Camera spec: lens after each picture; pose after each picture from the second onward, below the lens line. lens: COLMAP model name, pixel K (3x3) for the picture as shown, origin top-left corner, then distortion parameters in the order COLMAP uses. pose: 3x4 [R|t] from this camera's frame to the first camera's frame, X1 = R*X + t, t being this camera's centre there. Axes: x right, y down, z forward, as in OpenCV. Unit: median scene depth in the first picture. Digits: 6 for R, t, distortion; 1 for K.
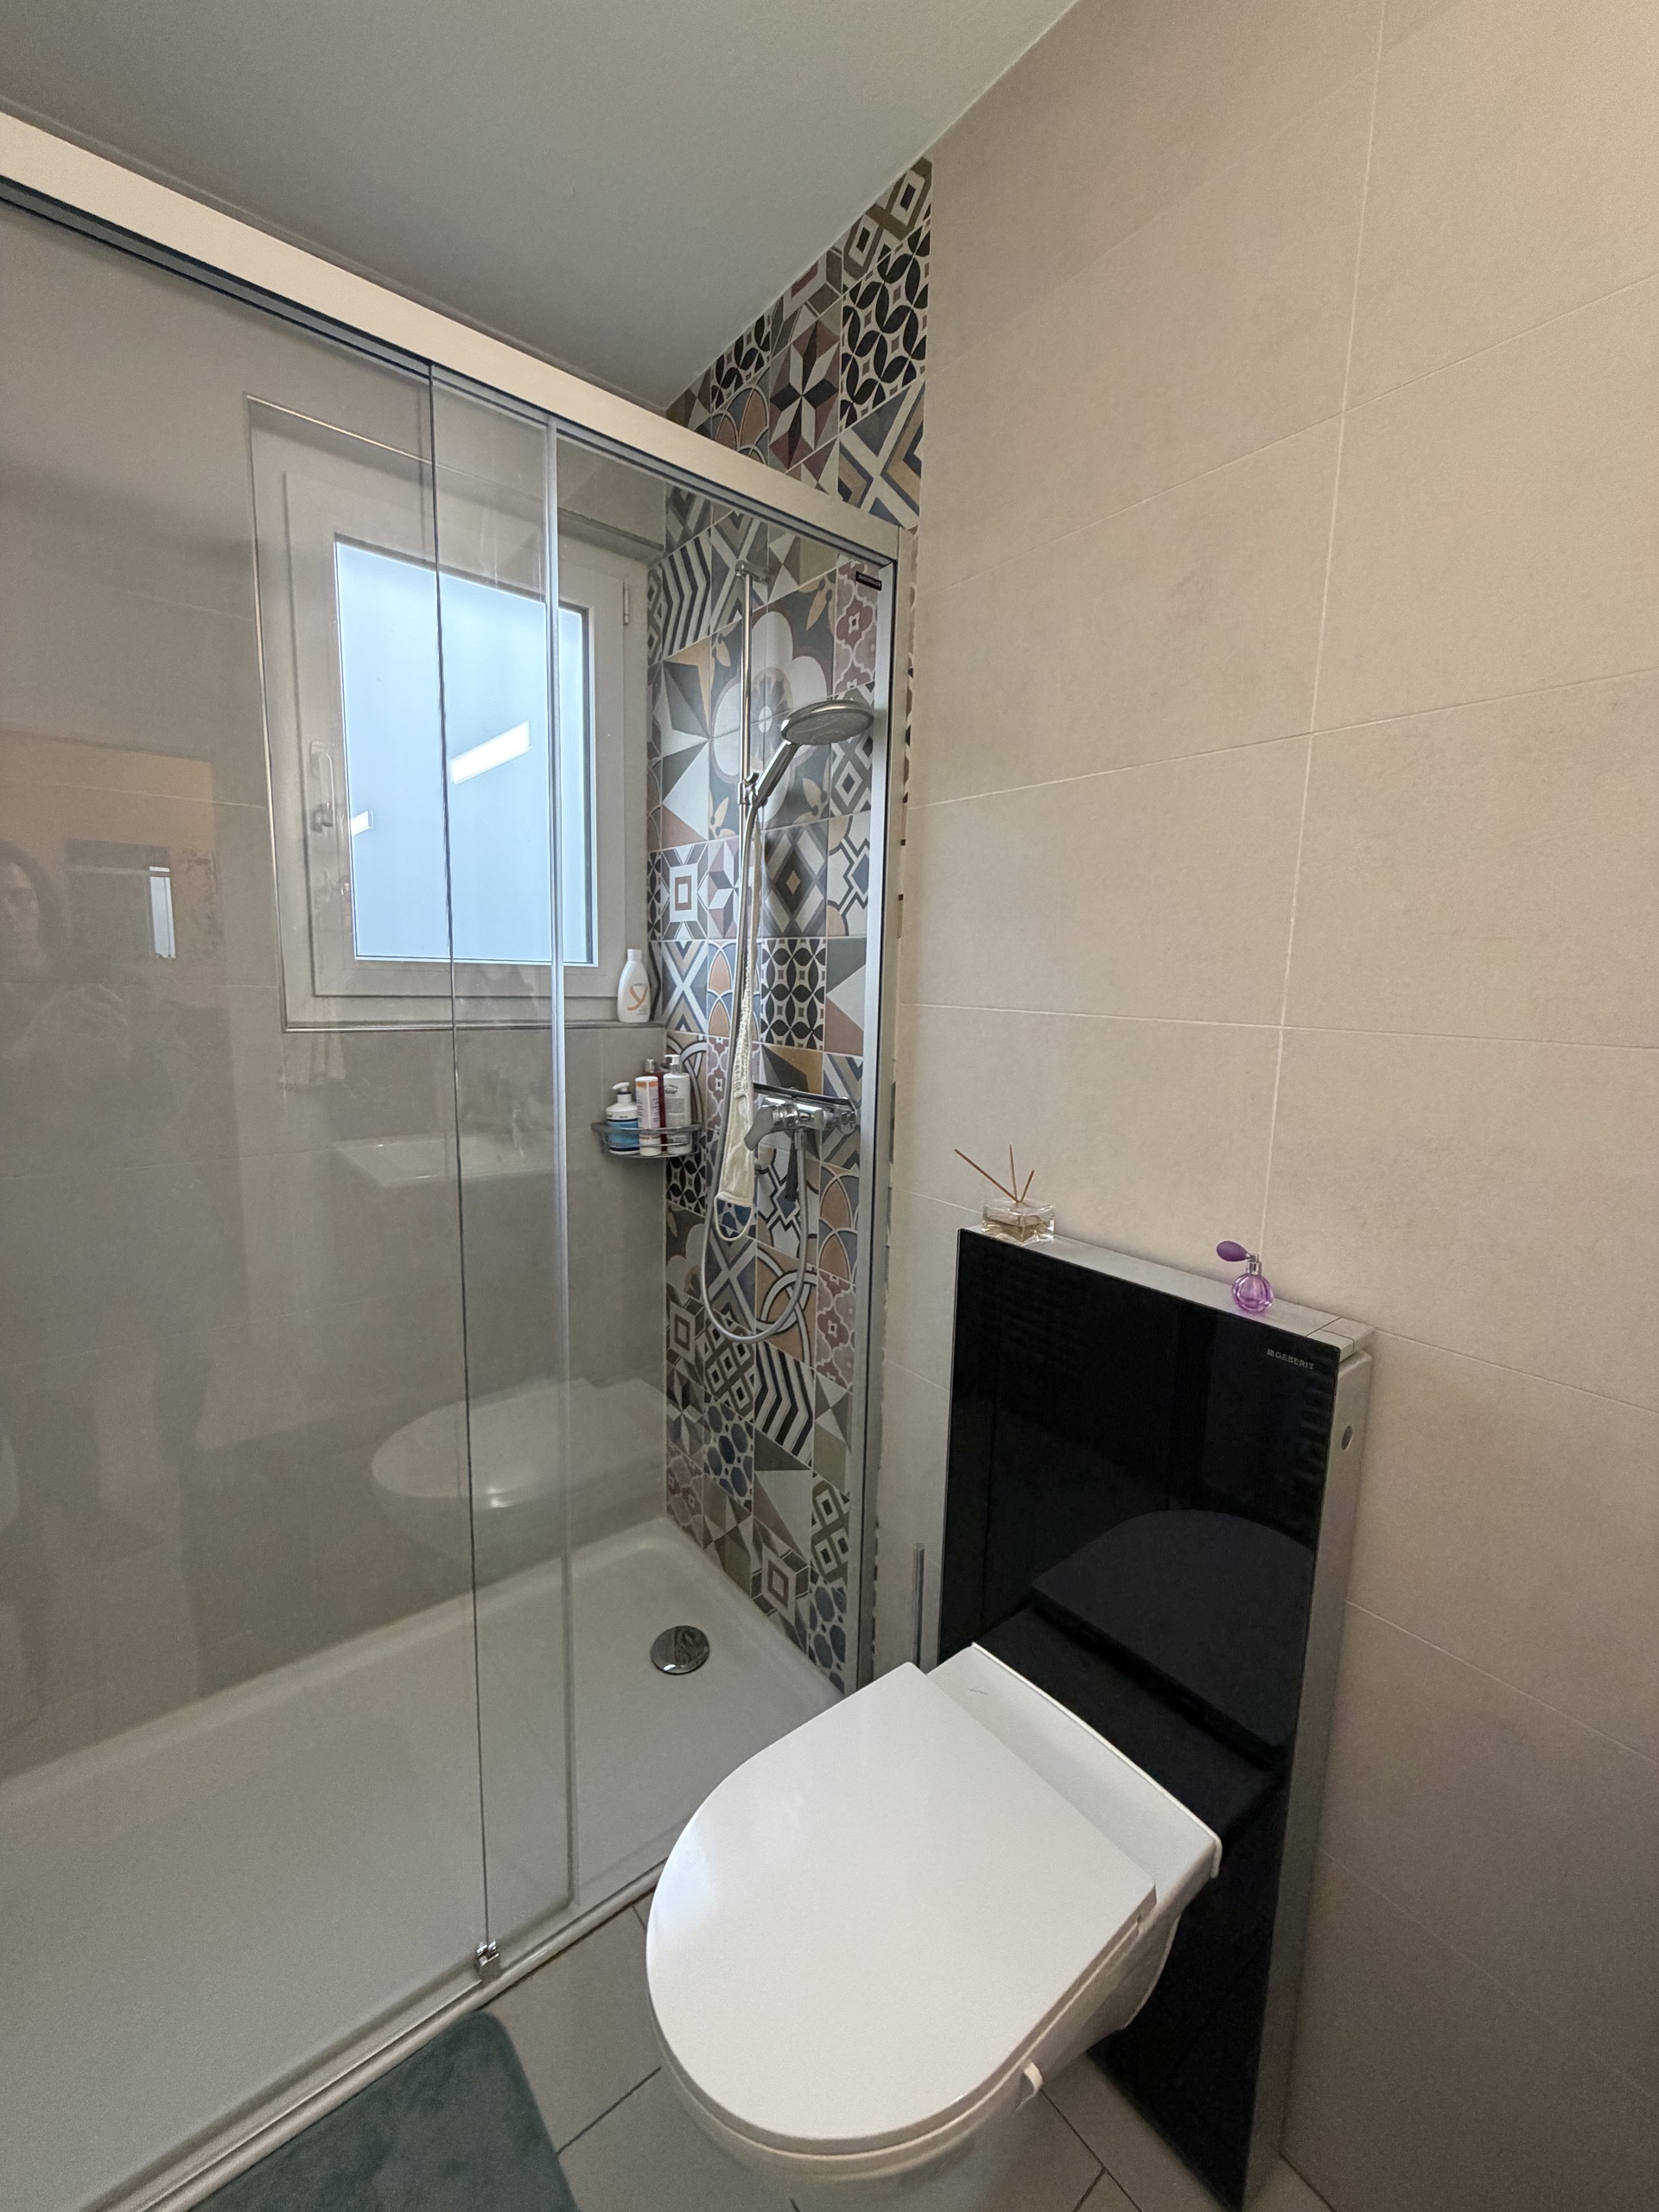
lens RADIAL K [[881.2, 0, 830.7], [0, 881.2, 1098.8], [0, 0, 1]] dist [-0.000563, 0.000094]
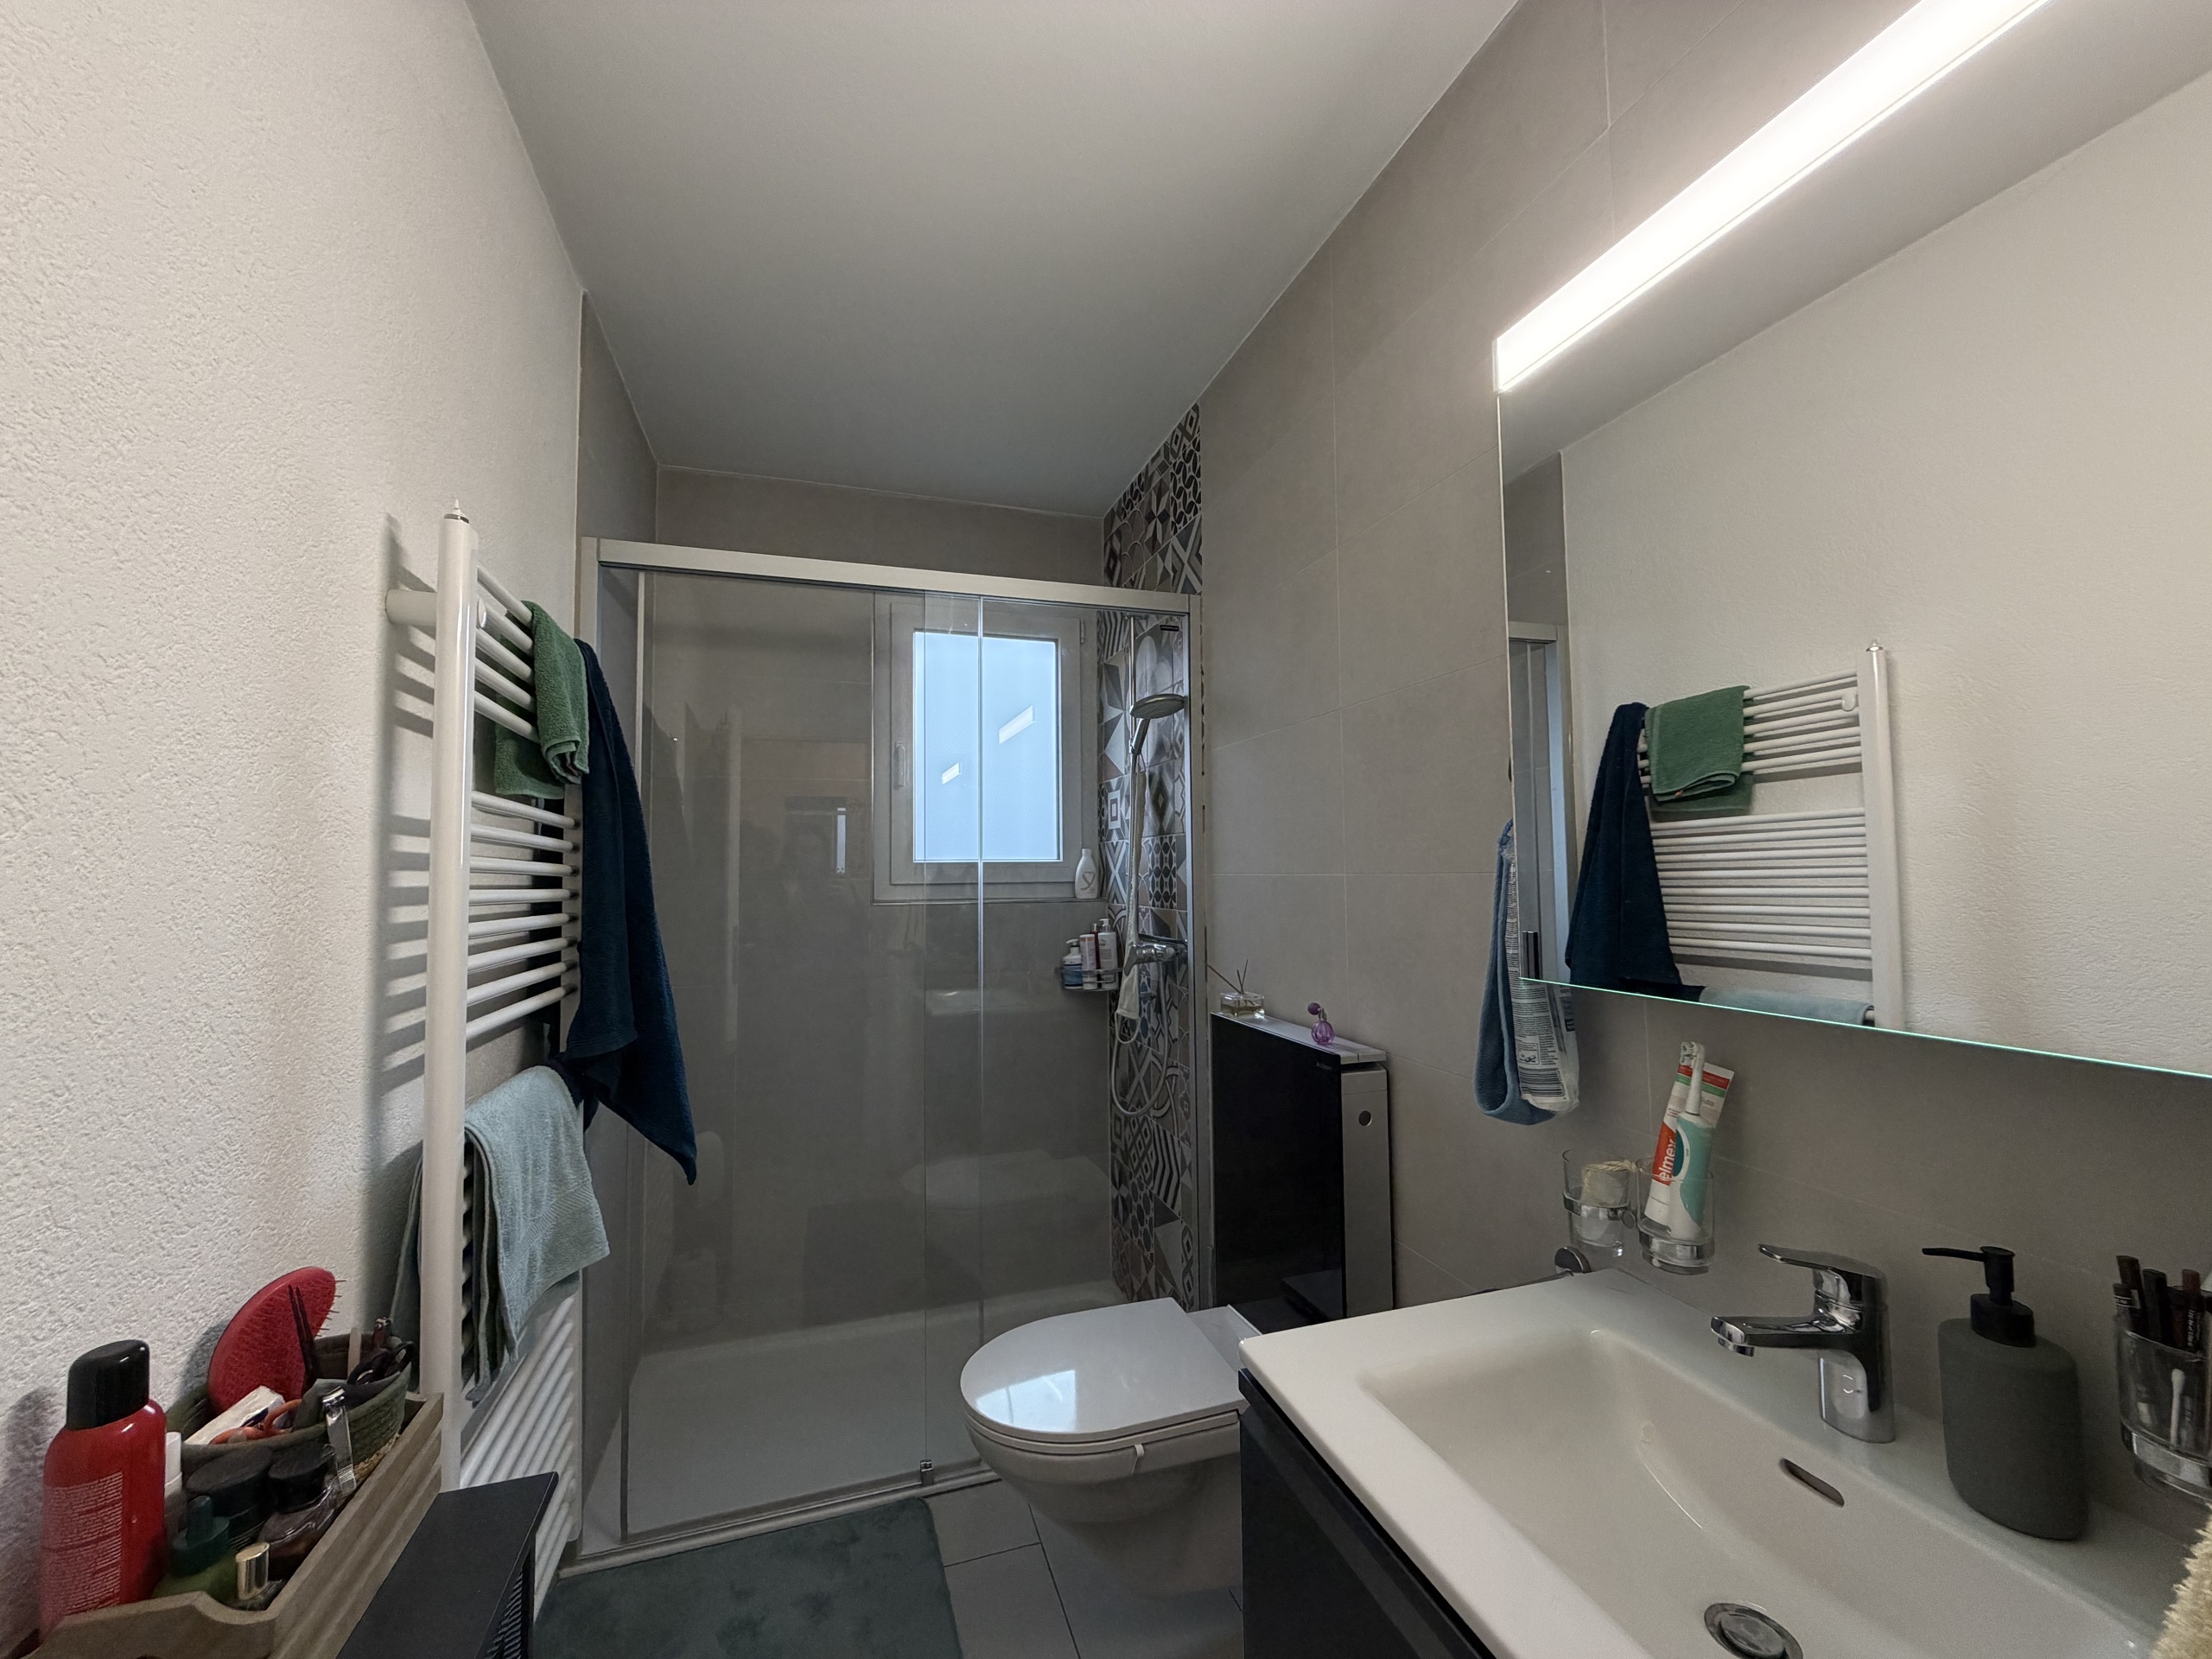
lens RADIAL K [[881.2, 0, 1103.7], [0, 881.2, 828.1], [0, 0, 1]] dist [-0.000563, 0.000094]
pose [[0.933698, -0.052937, -0.354127, 0.387698], [-0.016828, 0.981431, -0.191078, 0.091577], [0.357666, 0.184368, 0.915469, -0.408694]]
